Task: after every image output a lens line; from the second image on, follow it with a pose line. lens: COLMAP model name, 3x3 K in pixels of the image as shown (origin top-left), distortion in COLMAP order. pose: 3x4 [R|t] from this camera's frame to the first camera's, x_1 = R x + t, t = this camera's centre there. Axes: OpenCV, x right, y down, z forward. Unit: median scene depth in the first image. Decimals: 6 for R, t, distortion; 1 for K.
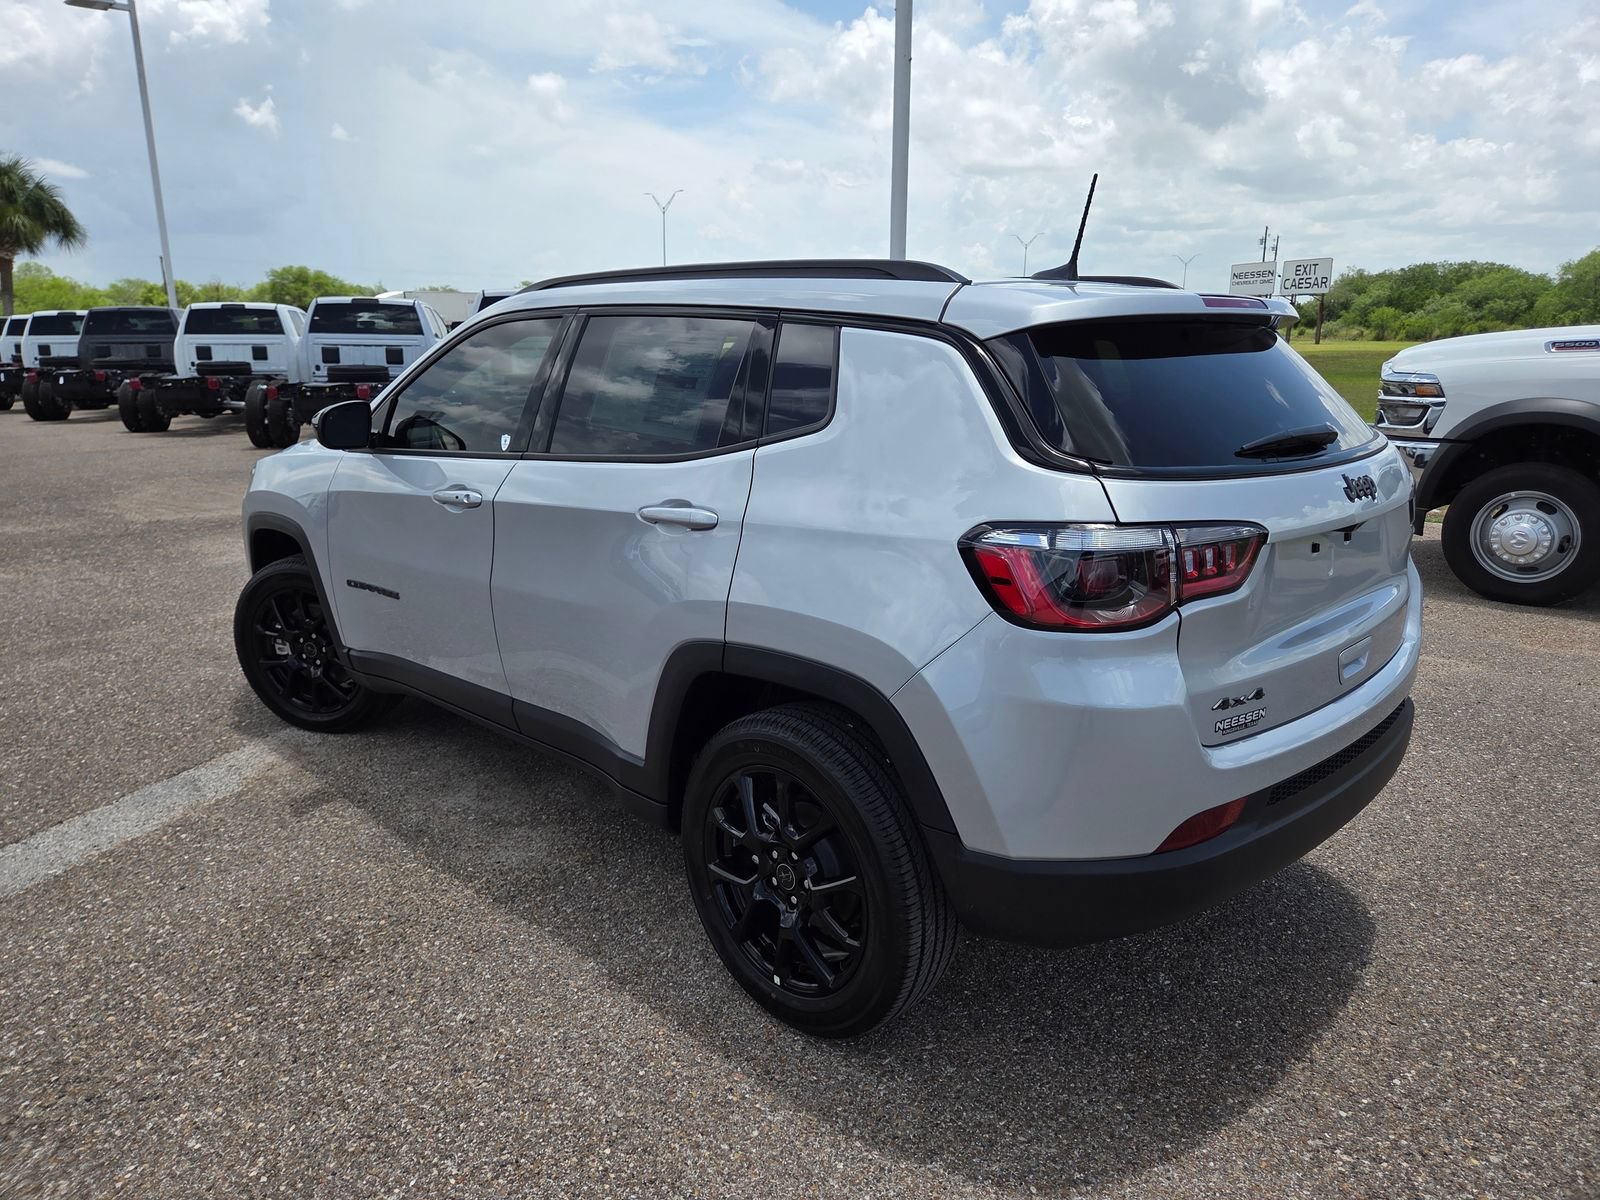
lens RADIAL K [[1079.2, 0, 800.0], [0, 1079.2, 600.0], [0, 0, 1]] dist [0.057003, -0.049959]
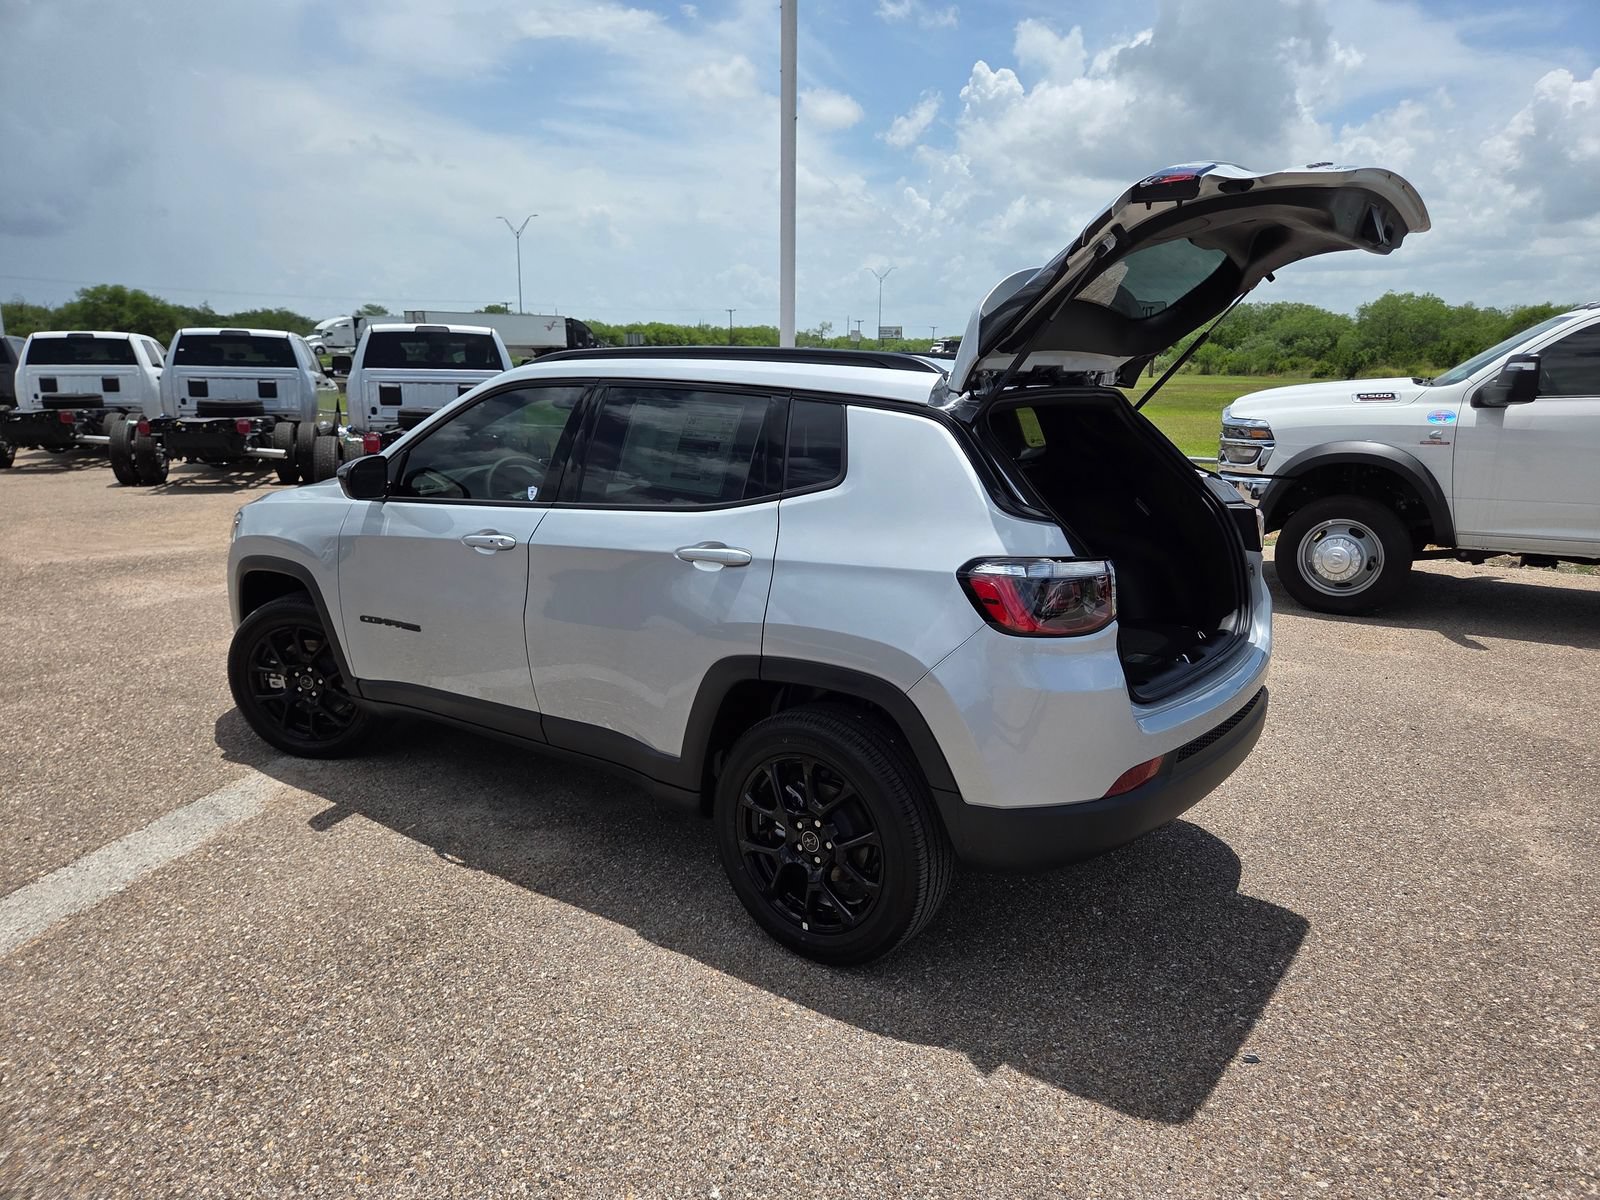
lens RADIAL K [[1087.1, 0, 816.5], [0, 1087.1, 614.1], [0, 0, 1]] dist [0.062541, -0.063152]
pose [[0.989616, -0.024107, 0.141701, -0.126775], [0.025984, 0.999597, -0.011409, 0.004537], [-0.141369, 0.014973, 0.989844, -0.176428]]
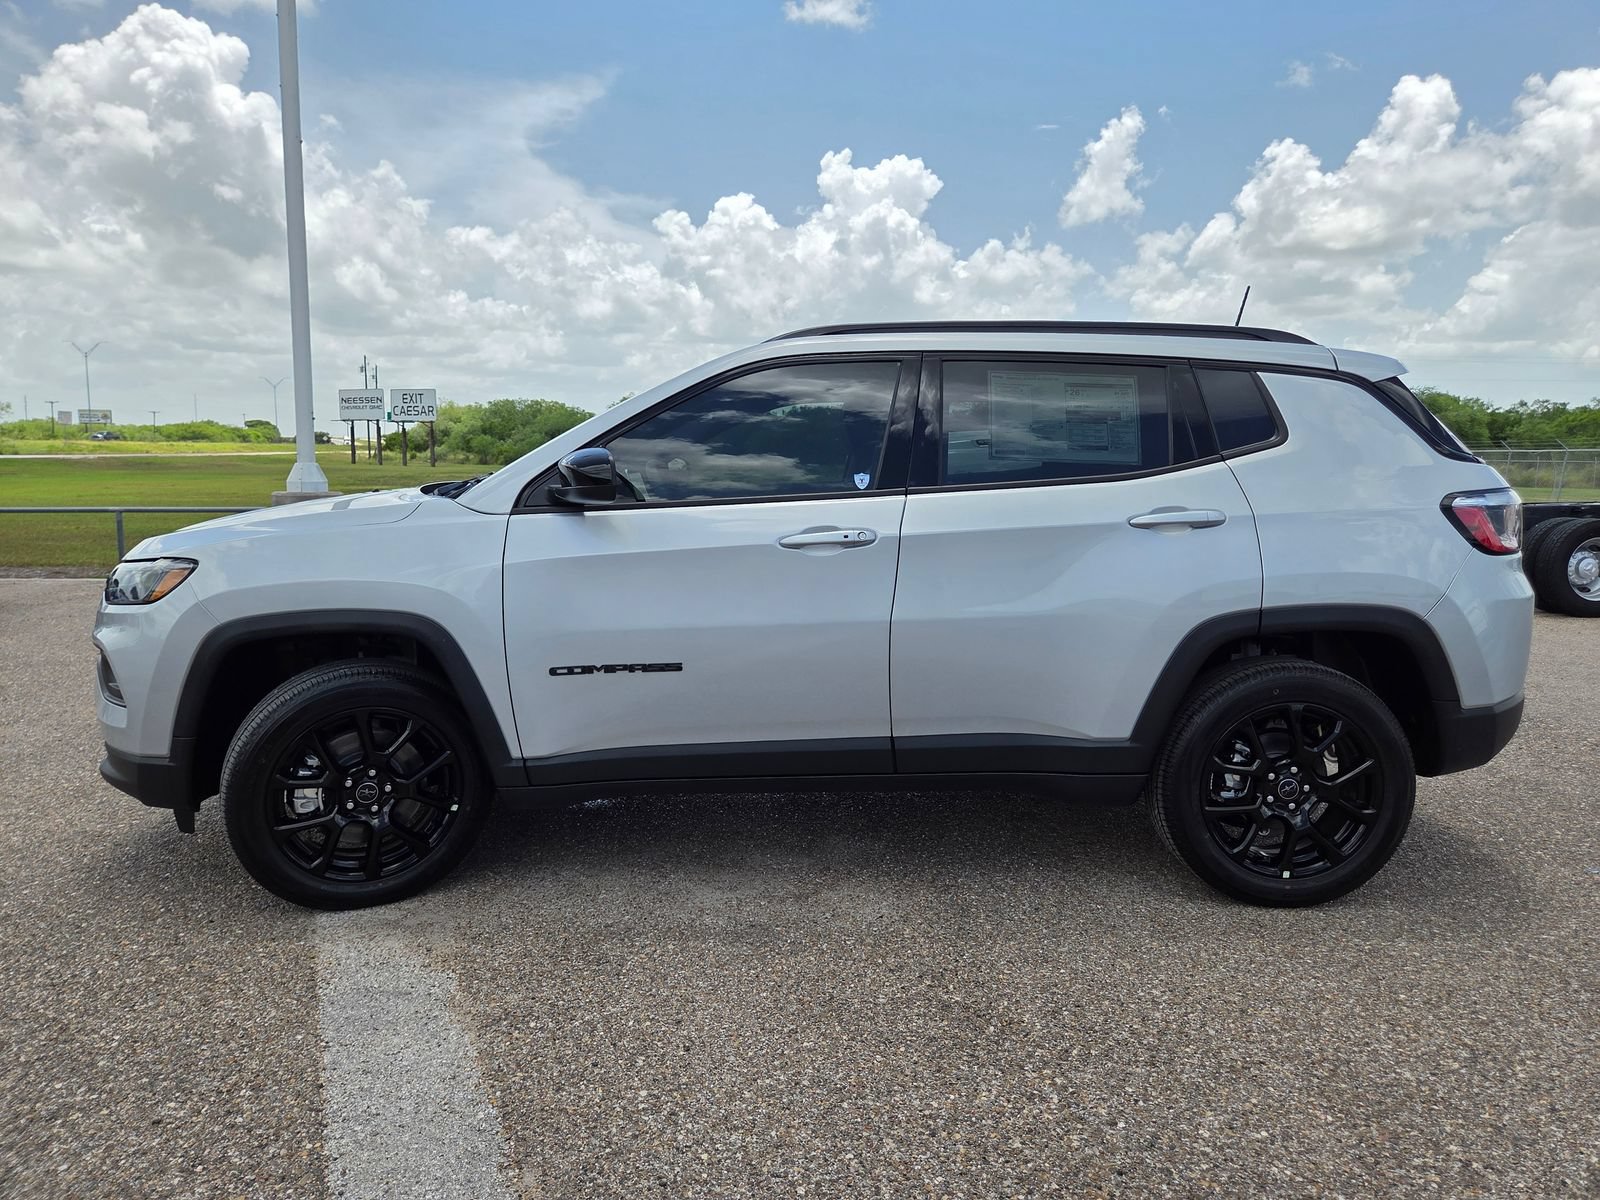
lens RADIAL K [[1065.0, 0, 799.1], [0, 1065.0, 626.1], [0, 0, 1]] dist [0.057797, -0.051541]
pose [[0.698675, -0.104167, 0.707816, -0.915697], [0.164346, 0.986255, -0.017080, -0.006196], [-0.696308, 0.128260, 0.706191, 0.332502]]
